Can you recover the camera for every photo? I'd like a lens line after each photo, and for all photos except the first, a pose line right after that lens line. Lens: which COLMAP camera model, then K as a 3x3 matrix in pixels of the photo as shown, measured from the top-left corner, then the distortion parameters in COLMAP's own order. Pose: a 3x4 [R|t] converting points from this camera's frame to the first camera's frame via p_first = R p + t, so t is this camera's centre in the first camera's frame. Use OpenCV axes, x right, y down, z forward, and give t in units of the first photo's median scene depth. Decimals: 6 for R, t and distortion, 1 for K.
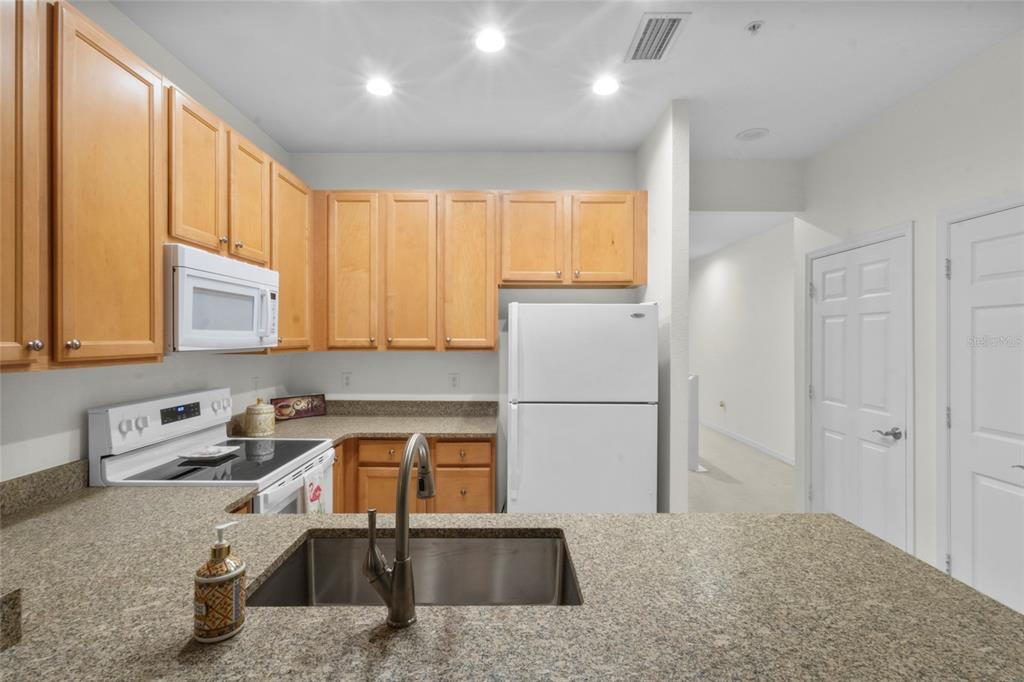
lens RADIAL K [[477.3, 0, 504.9], [0, 477.3, 342.4], [0, 0, 1]] dist [0.011239, -0.001836]
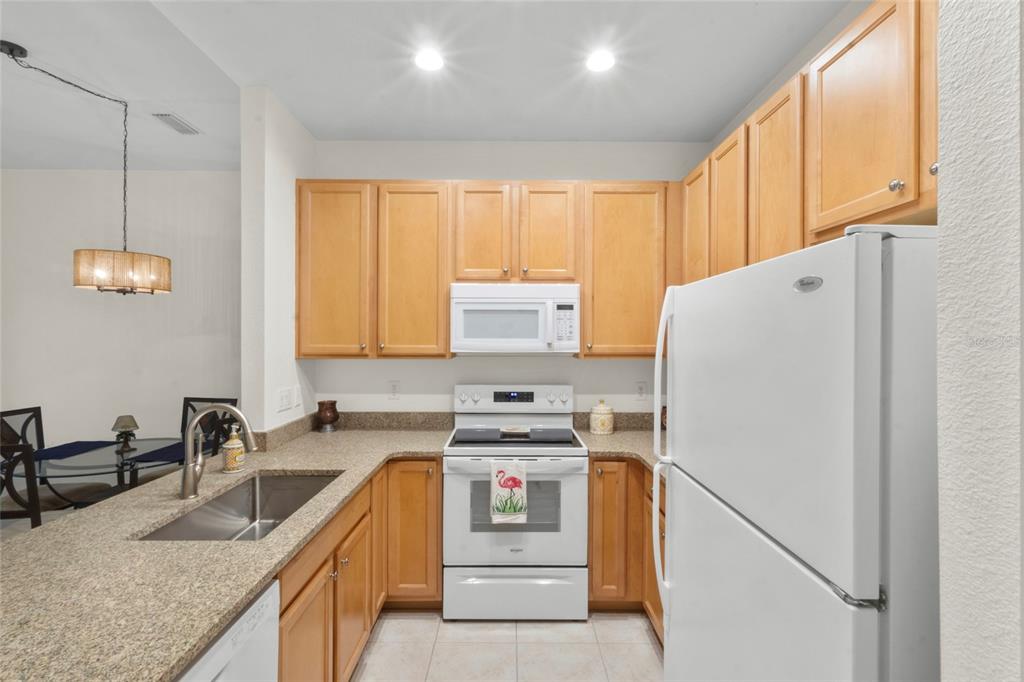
lens RADIAL K [[477.3, 0, 509.9], [0, 477.3, 338.5], [0, 0, 1]] dist [0.011239, -0.001836]
pose [[-0.007279, -0.003250, -0.999968, 0.853871], [-0.015662, 0.999872, -0.003135, -0.023360], [0.999851, 0.015638, -0.007329, 1.176006]]
